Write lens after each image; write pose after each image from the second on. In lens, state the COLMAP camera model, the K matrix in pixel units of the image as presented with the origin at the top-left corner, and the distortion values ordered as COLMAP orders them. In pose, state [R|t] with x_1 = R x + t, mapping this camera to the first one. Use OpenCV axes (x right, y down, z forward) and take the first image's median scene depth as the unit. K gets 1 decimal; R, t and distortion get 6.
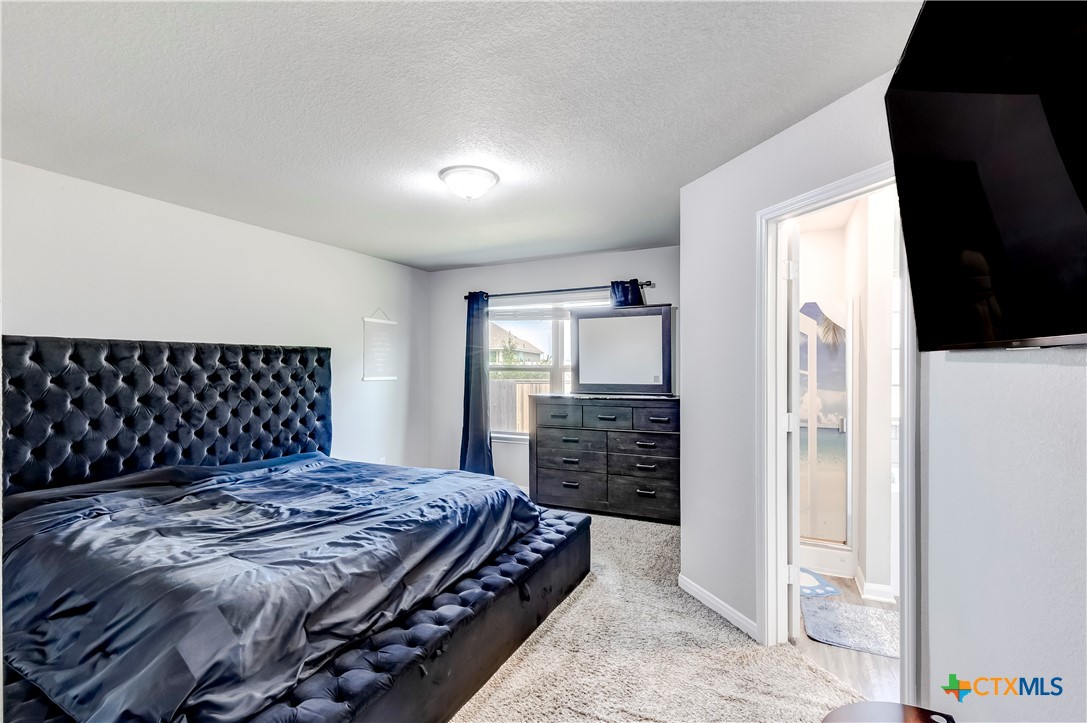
lens RADIAL K [[494.0, 0, 550.8], [0, 494.0, 361.2], [0, 0, 1]] dist [0.002894, -0.000023]
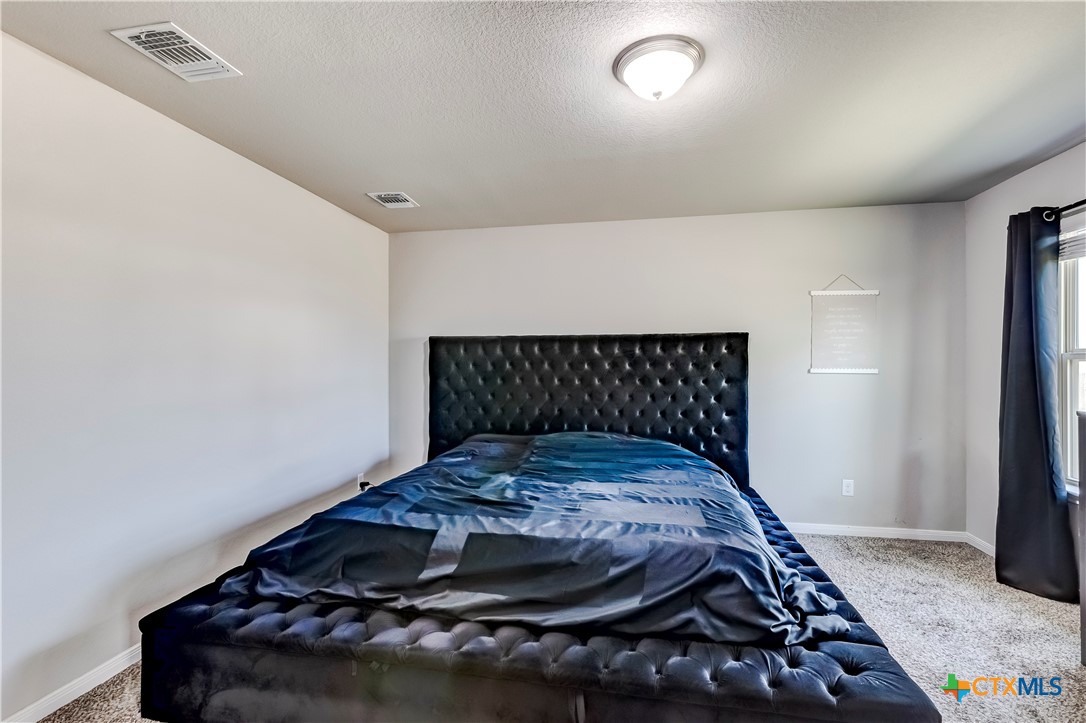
lens RADIAL K [[493.5, 0, 549.9], [0, 493.5, 362.6], [0, 0, 1]] dist [0.002894, -0.000023]
pose [[0.247951, 0.000733, -0.968772, 0.337935], [0.009761, 0.999947, 0.003255, 0.021579], [0.968724, -0.010263, 0.247930, 0.516987]]
